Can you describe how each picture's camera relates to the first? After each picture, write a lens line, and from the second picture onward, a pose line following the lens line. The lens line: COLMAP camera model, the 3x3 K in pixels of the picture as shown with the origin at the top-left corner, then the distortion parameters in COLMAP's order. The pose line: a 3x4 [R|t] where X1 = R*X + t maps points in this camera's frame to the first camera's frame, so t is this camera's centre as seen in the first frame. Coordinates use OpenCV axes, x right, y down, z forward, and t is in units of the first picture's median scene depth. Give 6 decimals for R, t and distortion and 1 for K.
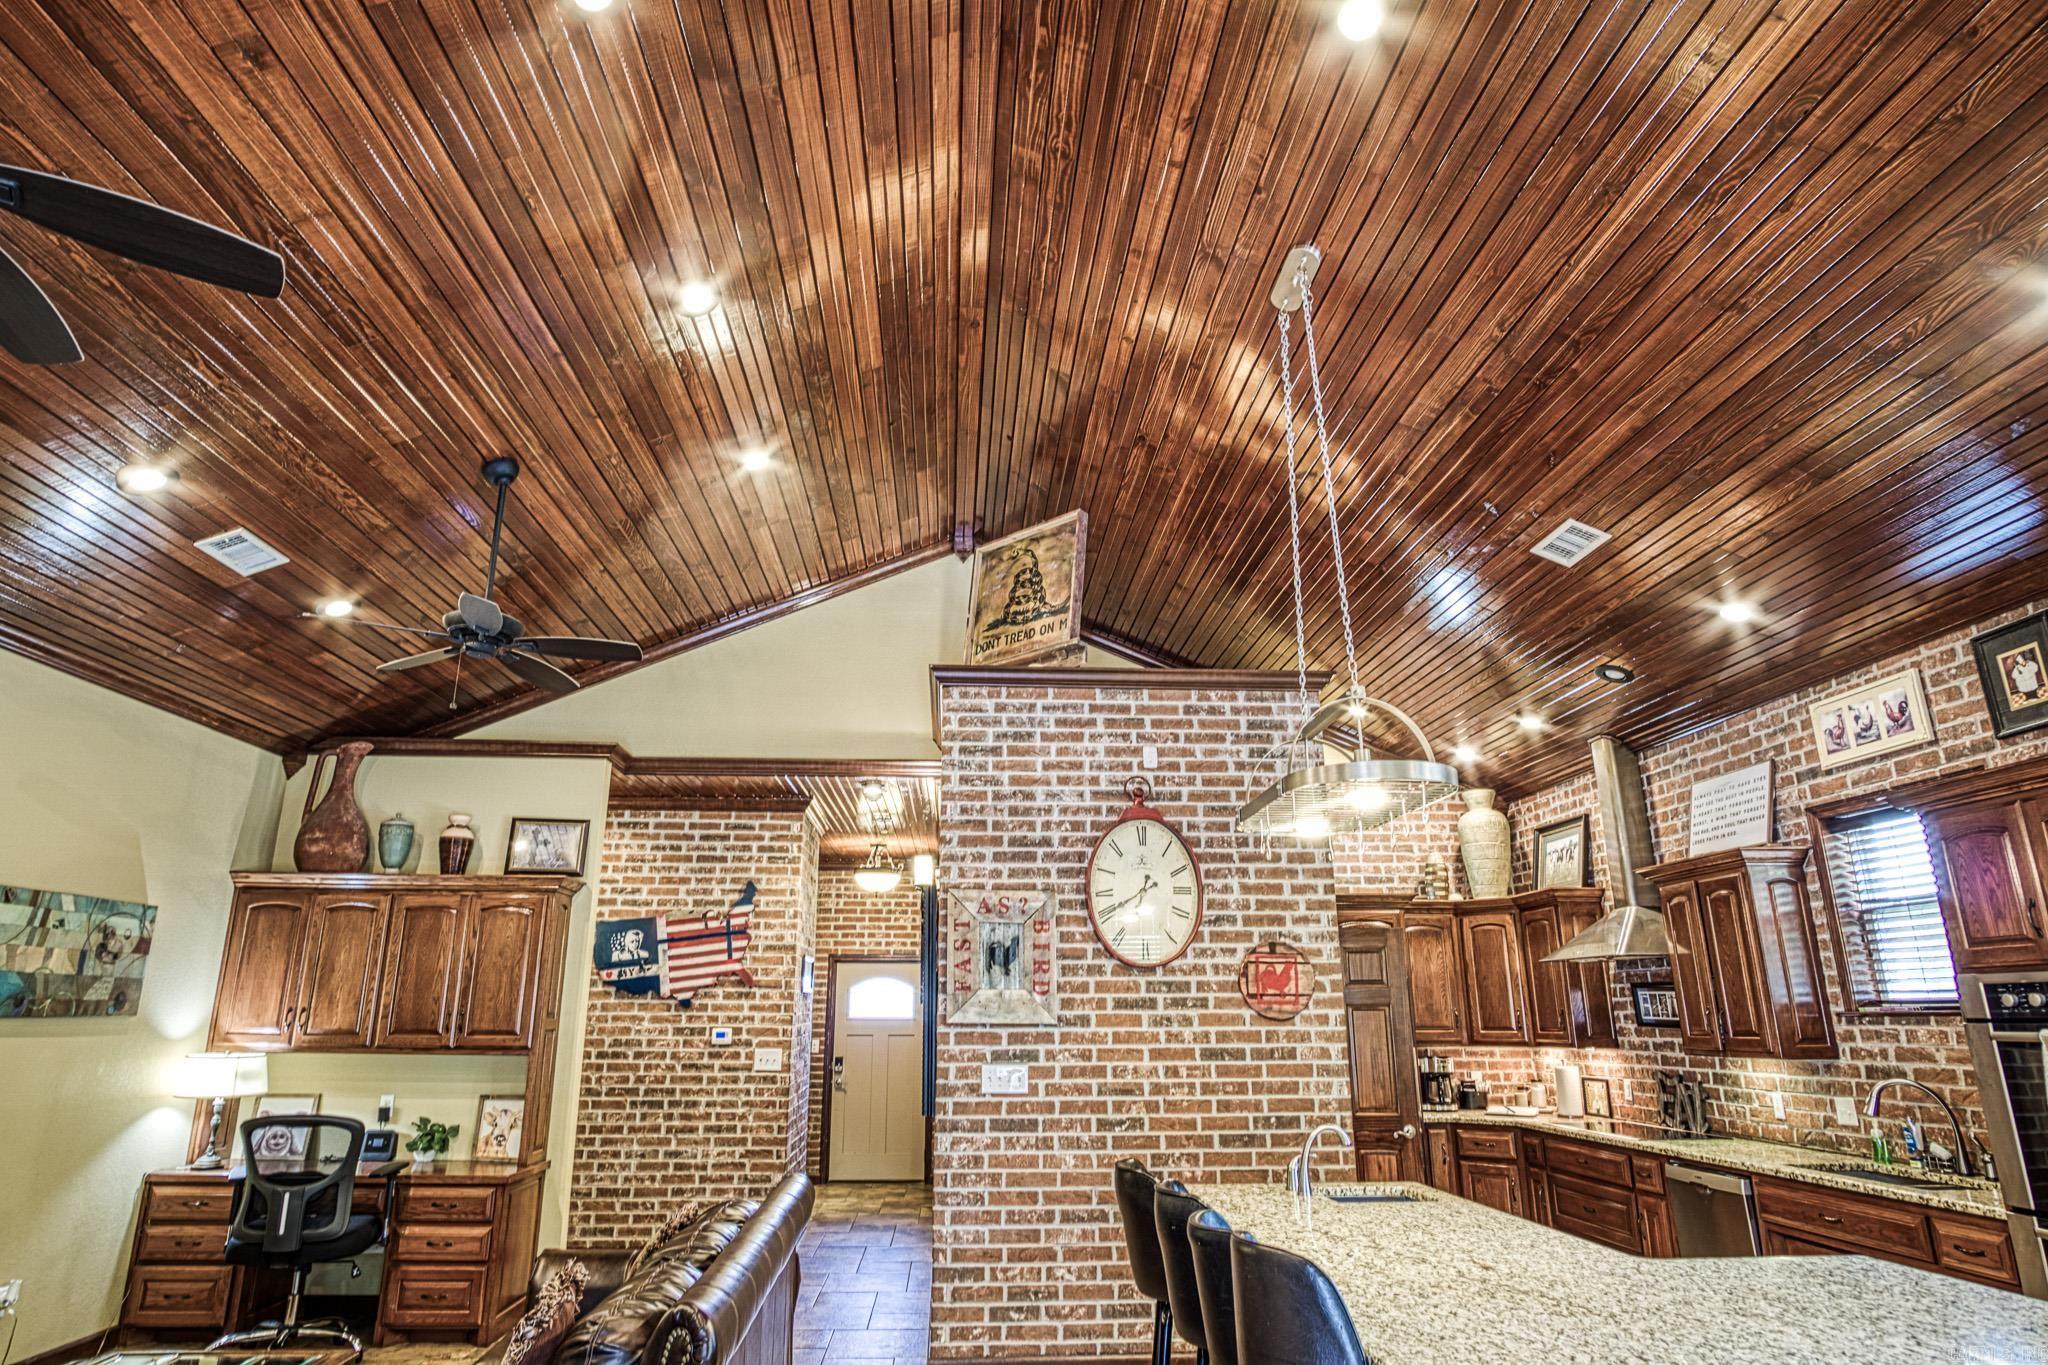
lens RADIAL K [[1121.0, 0, 1026.3], [0, 1121.0, 669.7], [0, 0, 1]] dist [-0.034860, 0.009019]
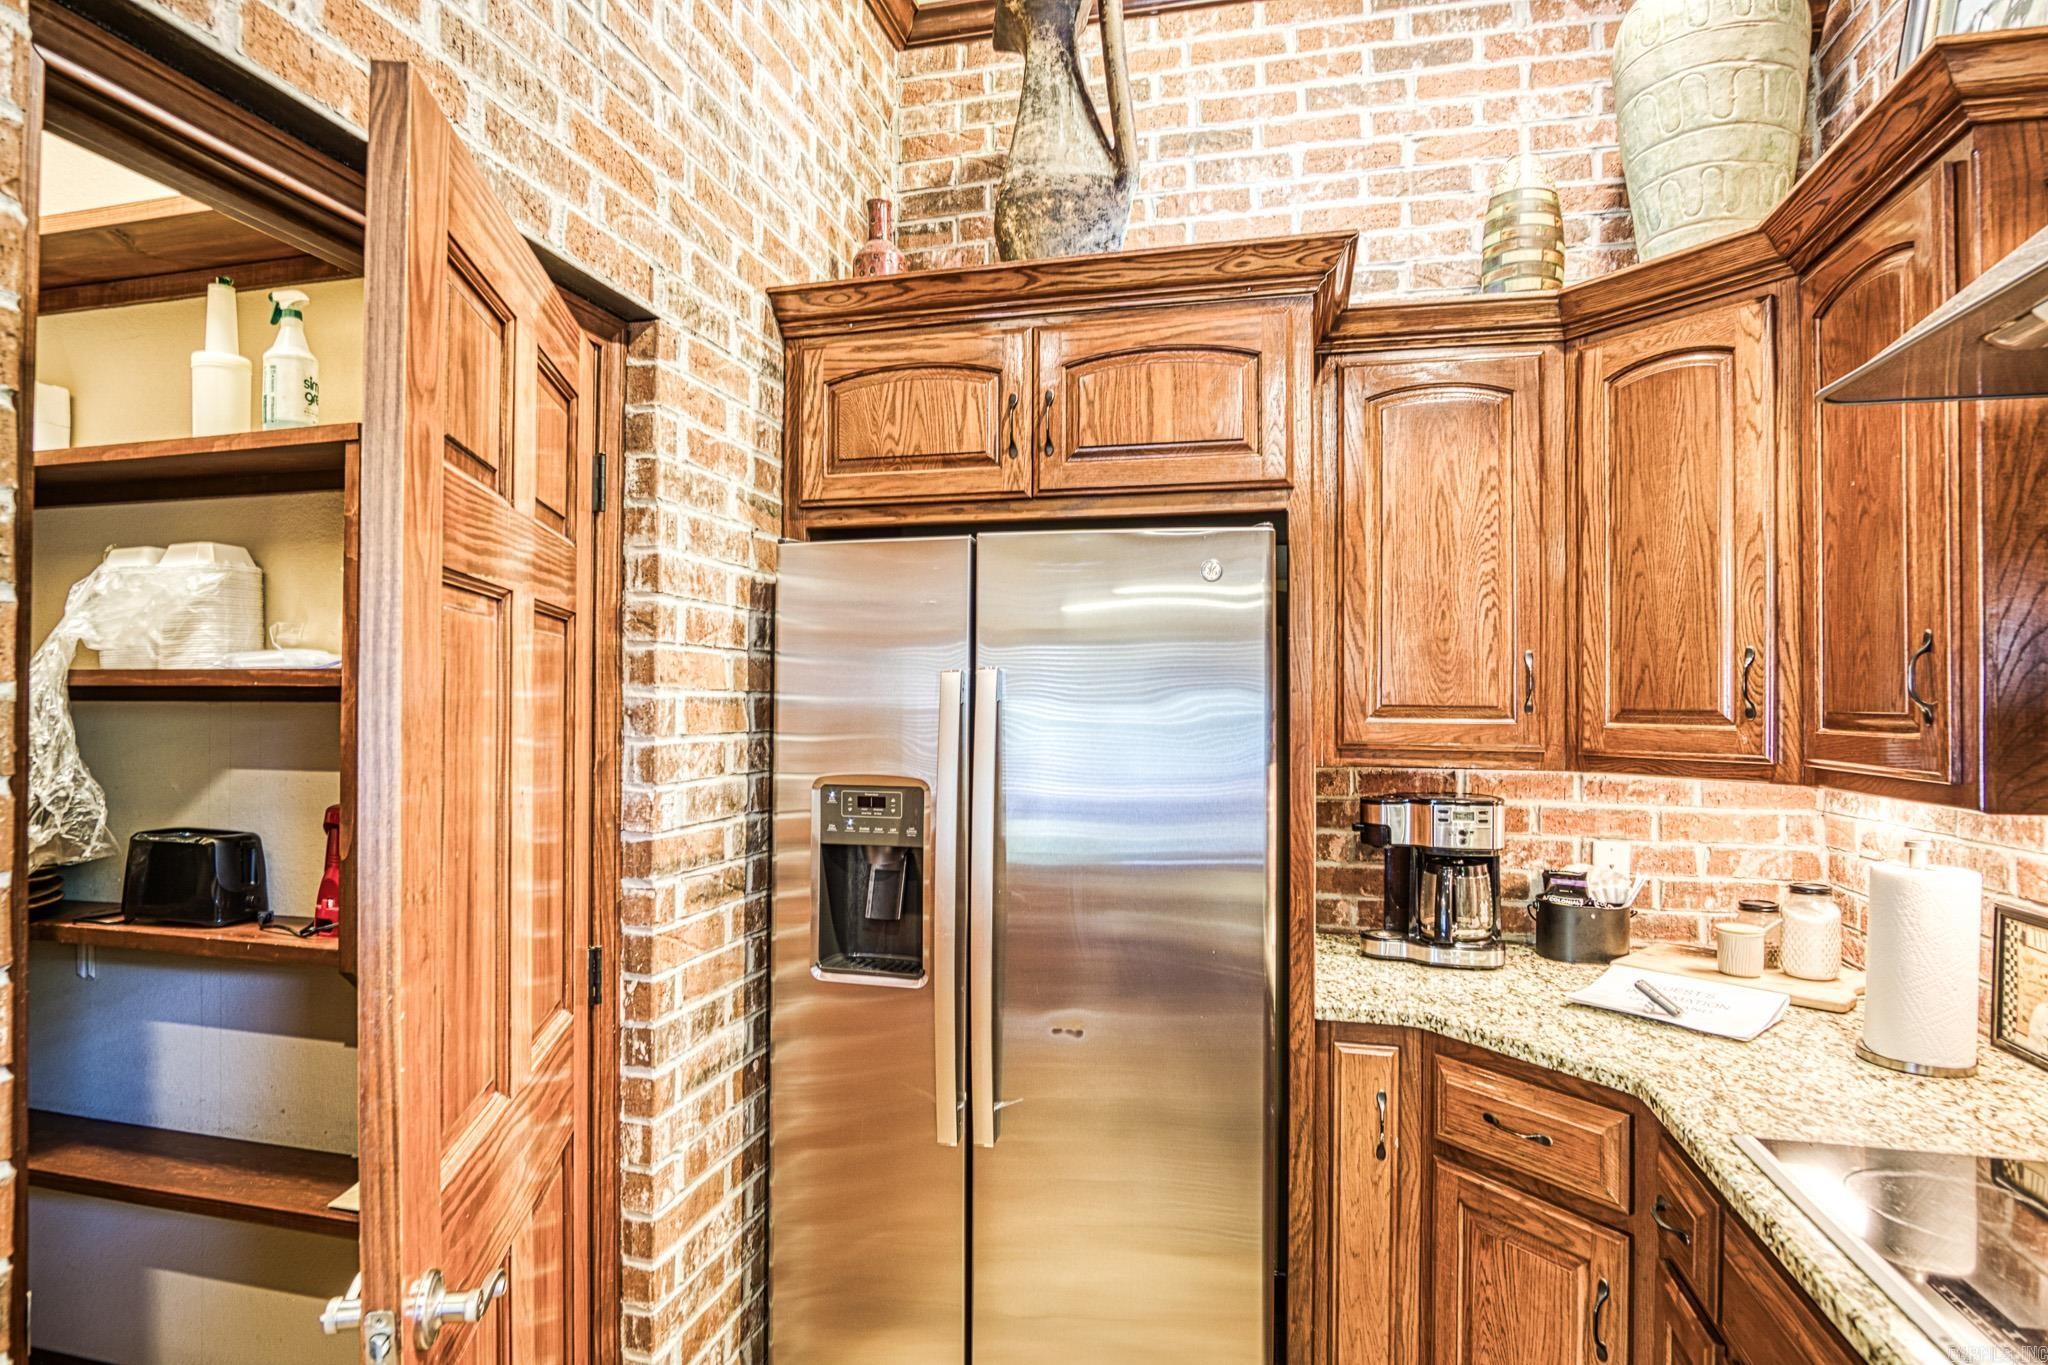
lens RADIAL K [[1121.0, 0, 1023.6], [0, 1121.0, 693.1], [0, 0, 1]] dist [-0.034860, 0.009019]
pose [[0.957041, -0.001073, -0.289949, 0.484933], [0.084566, 0.957549, 0.275586, 0.313134], [0.277345, -0.288267, 0.916505, 0.966674]]
